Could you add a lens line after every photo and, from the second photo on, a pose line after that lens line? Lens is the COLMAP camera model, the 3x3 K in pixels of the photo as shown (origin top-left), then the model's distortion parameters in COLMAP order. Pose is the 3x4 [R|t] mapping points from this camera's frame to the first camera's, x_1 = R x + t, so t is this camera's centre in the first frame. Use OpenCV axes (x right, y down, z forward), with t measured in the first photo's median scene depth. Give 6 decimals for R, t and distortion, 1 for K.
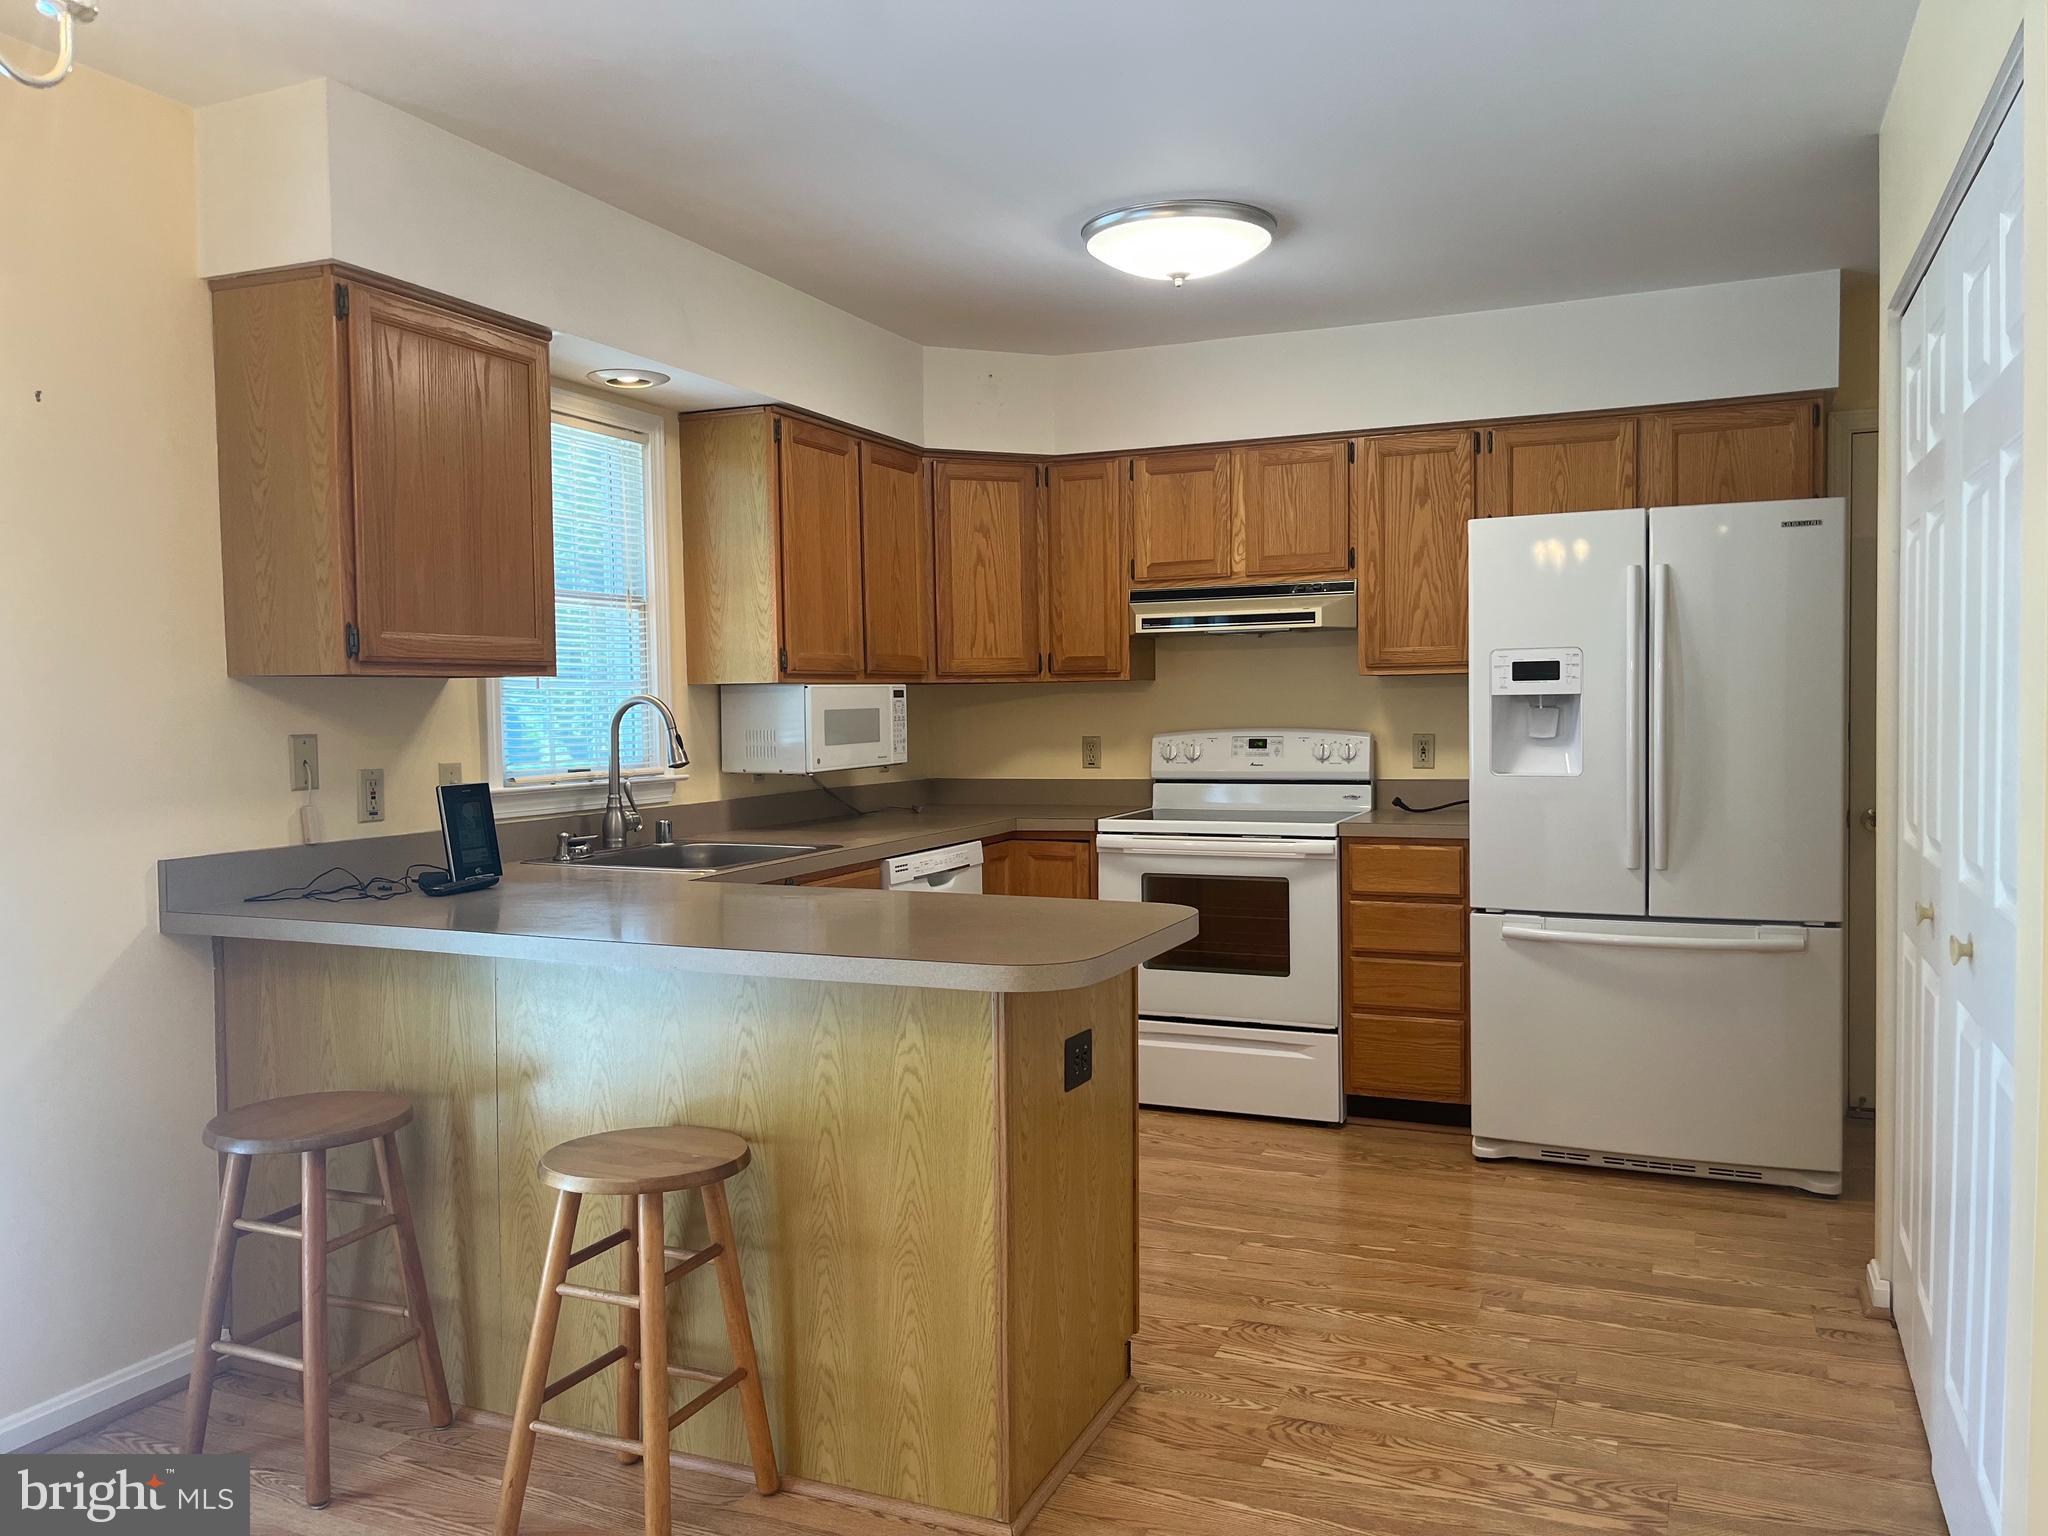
lens RADIAL K [[1558.0, 0, 1023.7], [0, 1558.0, 766.8], [0, 0, 1]] dist [0.046292, -0.051699]
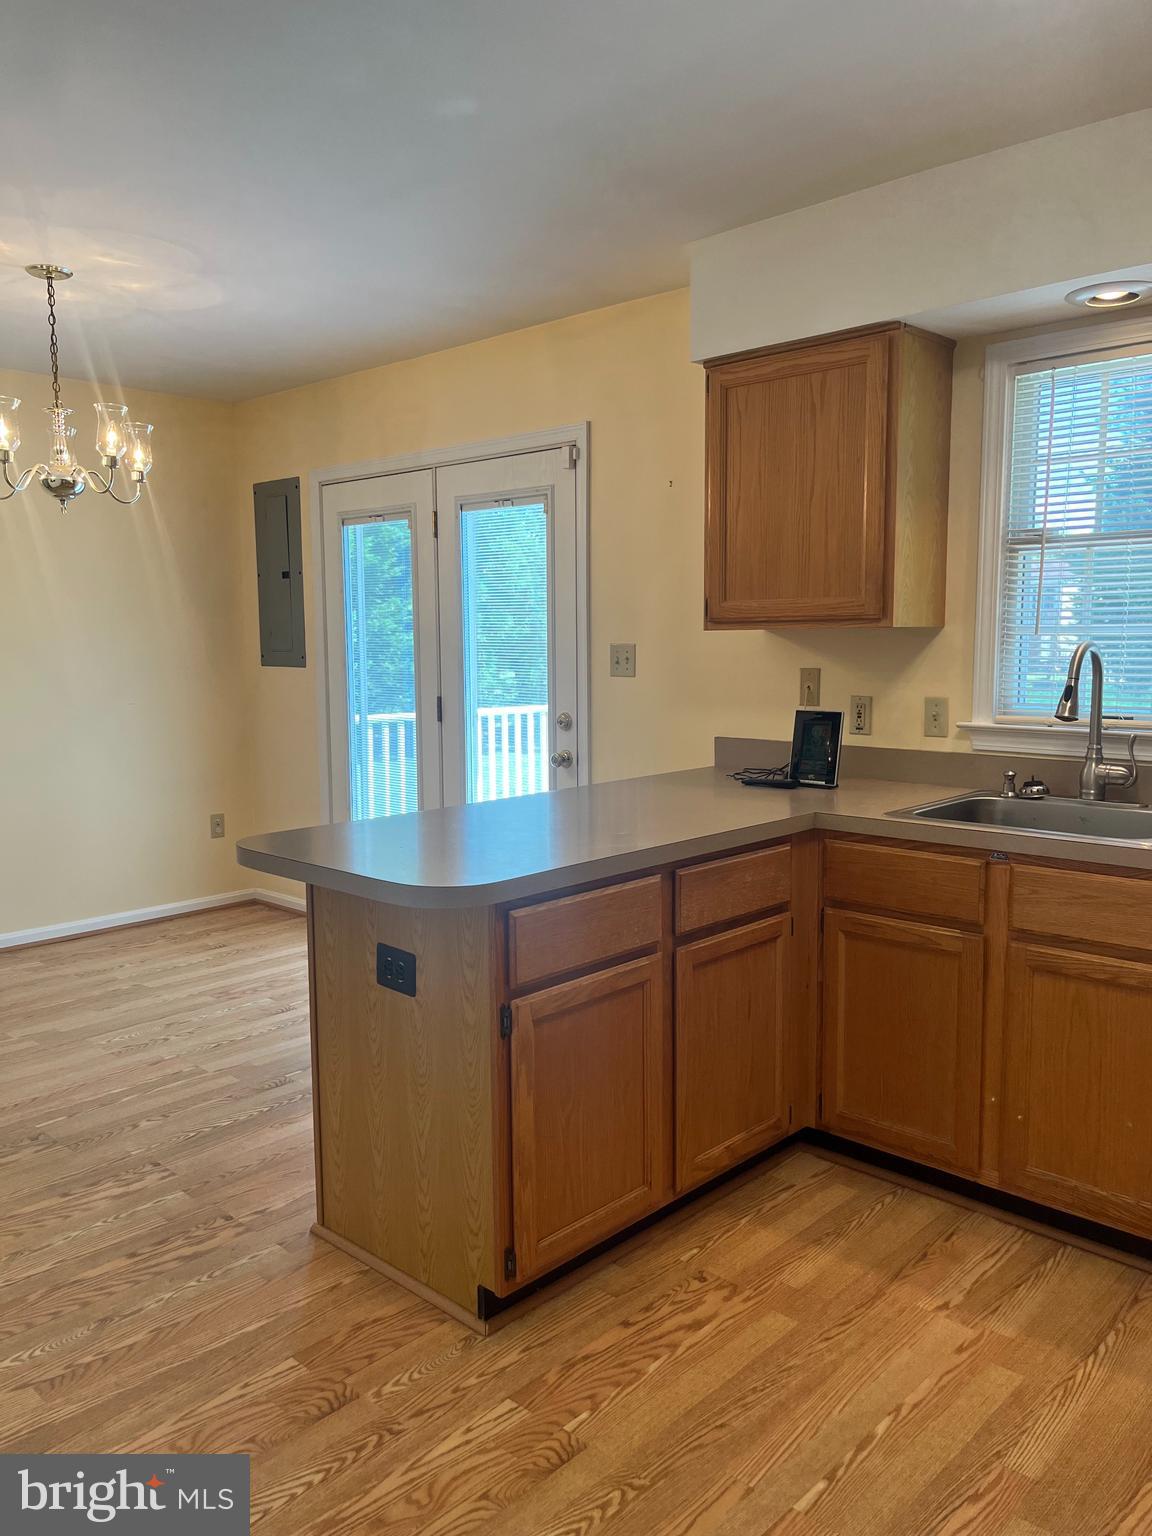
lens RADIAL K [[1168.5, 0, 565.0], [0, 1168.5, 777.6], [0, 0, 1]] dist [0.046292, -0.051699]
pose [[-0.354836, 0.127764, -0.926157, 0.588911], [-0.026944, 0.988810, 0.146730, -0.066493], [0.934540, 0.077019, -0.347423, 1.052341]]
